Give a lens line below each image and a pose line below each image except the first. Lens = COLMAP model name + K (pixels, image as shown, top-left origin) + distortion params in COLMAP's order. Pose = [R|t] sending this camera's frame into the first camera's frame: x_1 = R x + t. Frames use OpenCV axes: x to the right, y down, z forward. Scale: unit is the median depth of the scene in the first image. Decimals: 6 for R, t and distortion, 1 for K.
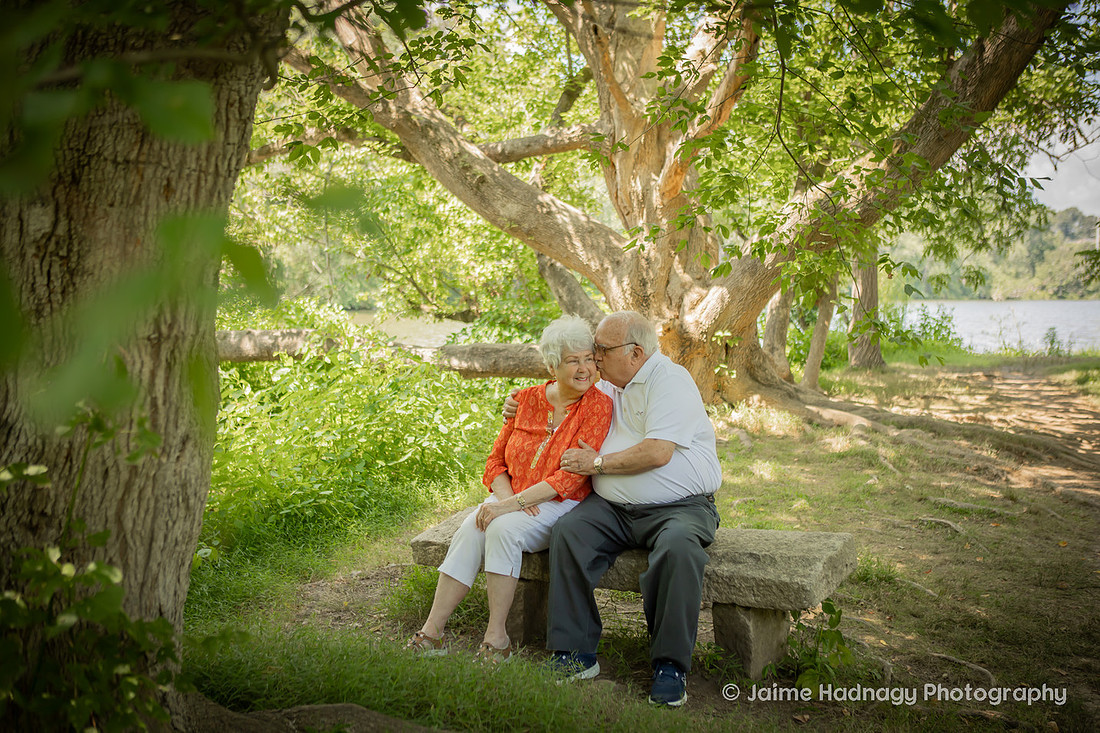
lens RADIAL K [[1336.1, 0, 552.2], [0, 1336.1, 354.6], [0, 0, 1]] dist [-0.034071, 0.000000]
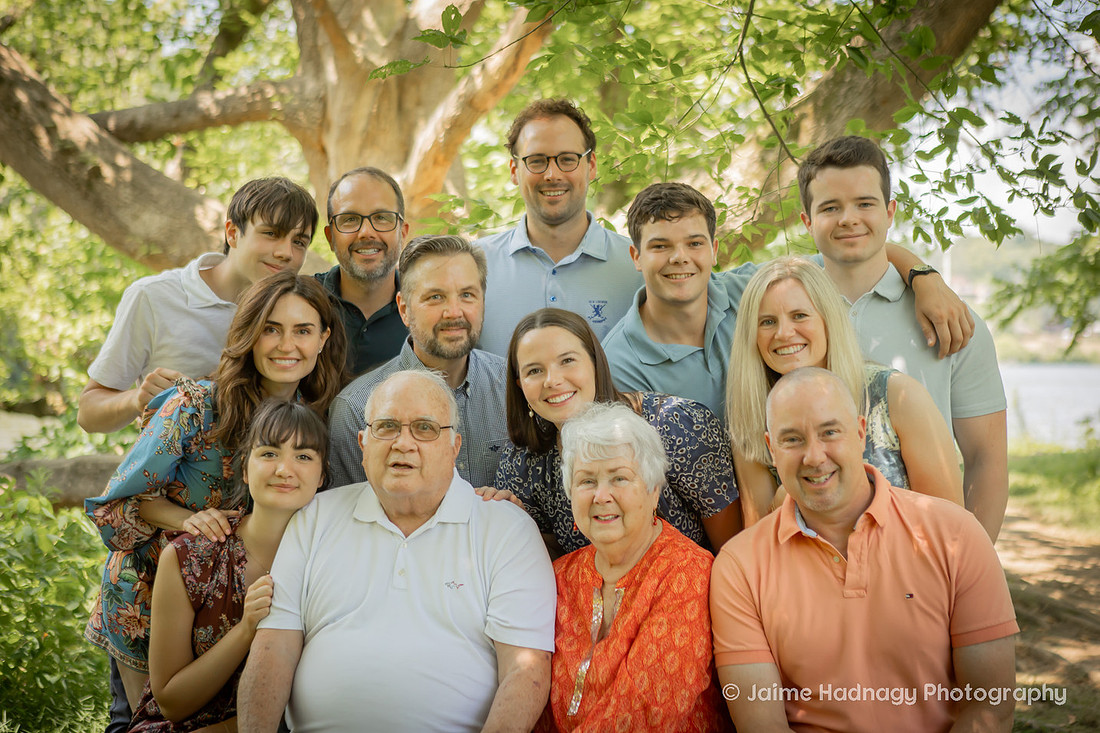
lens RADIAL K [[1971.8, 0, 534.9], [0, 1971.8, 379.2], [0, 0, 1]] dist [0.036895, 0.000000]
pose [[0.976554, -0.014243, 0.214803, -0.052962], [0.022808, 0.999038, -0.037447, -0.005215], [-0.214063, 0.041468, 0.975939, 0.131132]]
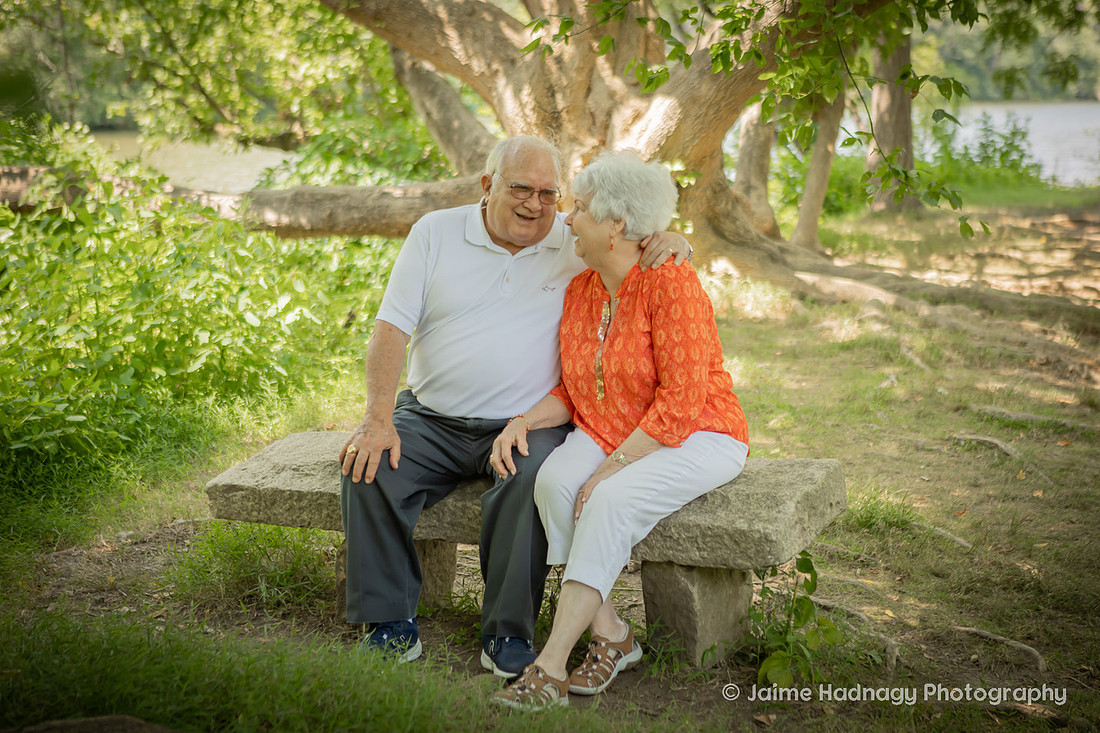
lens RADIAL K [[2082.5, 0, 567.5], [0, 2082.5, 357.3], [0, 0, 1]] dist [0.124290, 0.000000]
pose [[0.997705, -0.020008, 0.064686, 0.006156], [0.014814, 0.996700, 0.079812, -0.004877], [-0.066070, -0.078670, 0.994709, -0.041572]]
